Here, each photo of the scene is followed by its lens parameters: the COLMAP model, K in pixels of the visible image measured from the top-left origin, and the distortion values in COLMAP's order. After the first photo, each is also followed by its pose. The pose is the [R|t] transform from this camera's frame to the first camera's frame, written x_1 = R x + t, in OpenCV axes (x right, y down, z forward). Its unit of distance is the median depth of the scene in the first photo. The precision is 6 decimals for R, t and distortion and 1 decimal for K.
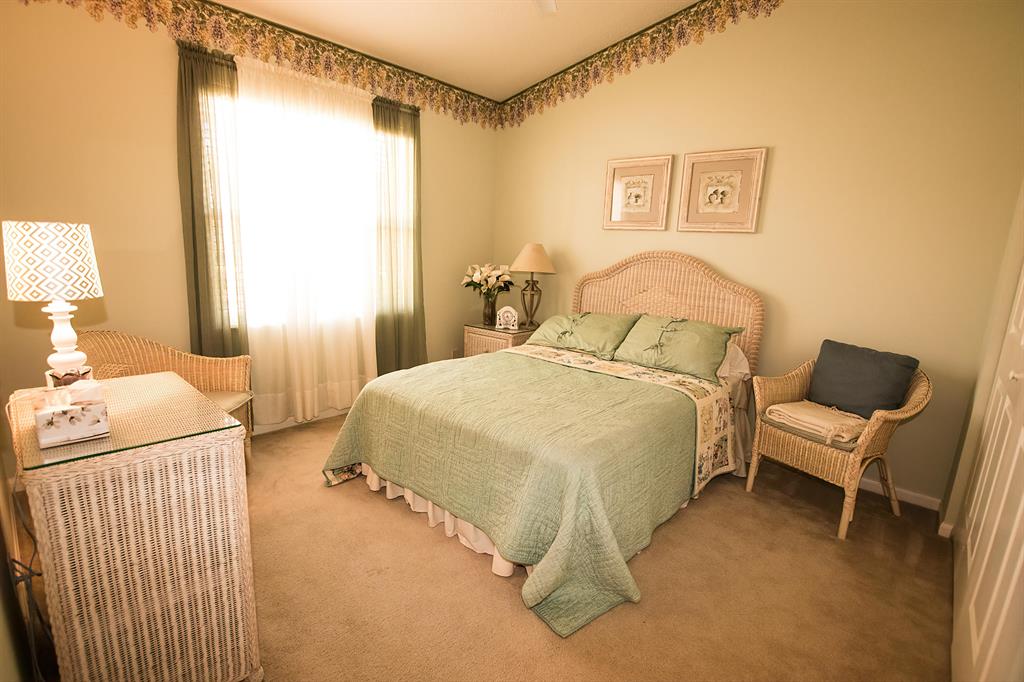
lens RADIAL K [[474.8, 0, 512.0], [0, 474.8, 341.0], [0, 0, 1]] dist [-0.027134, 0.000731]
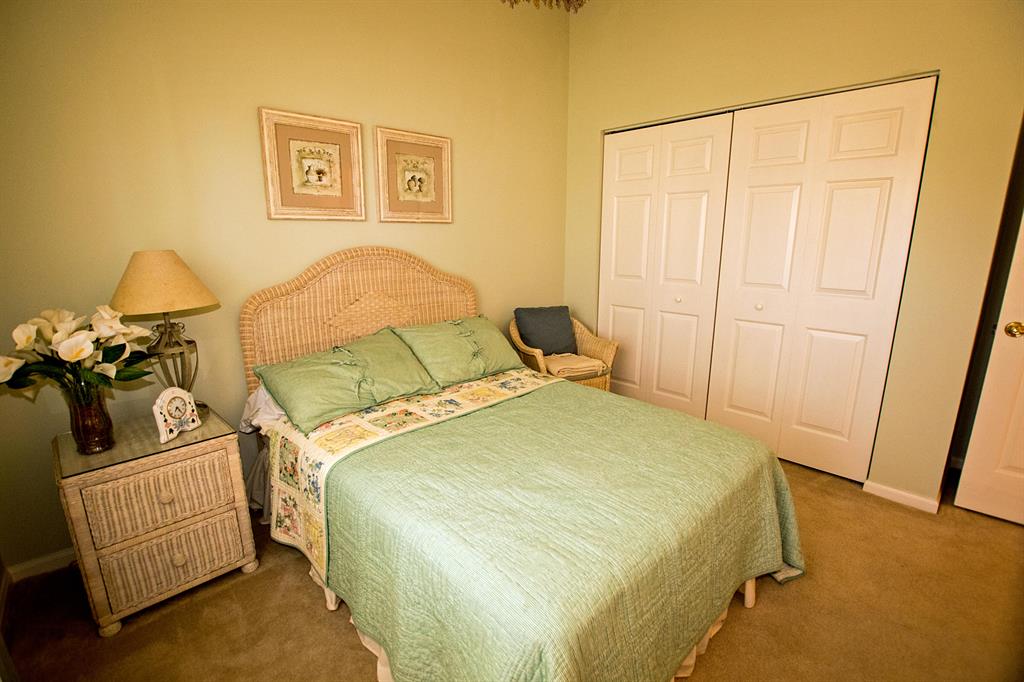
lens RADIAL K [[474.8, 0, 512.0], [0, 474.8, 341.0], [0, 0, 1]] dist [-0.027134, 0.000731]
pose [[0.092289, -0.262047, 0.960632, -0.497320], [0.198095, 0.950297, 0.240197, -0.196106], [-0.975828, 0.168129, 0.139612, 0.729232]]
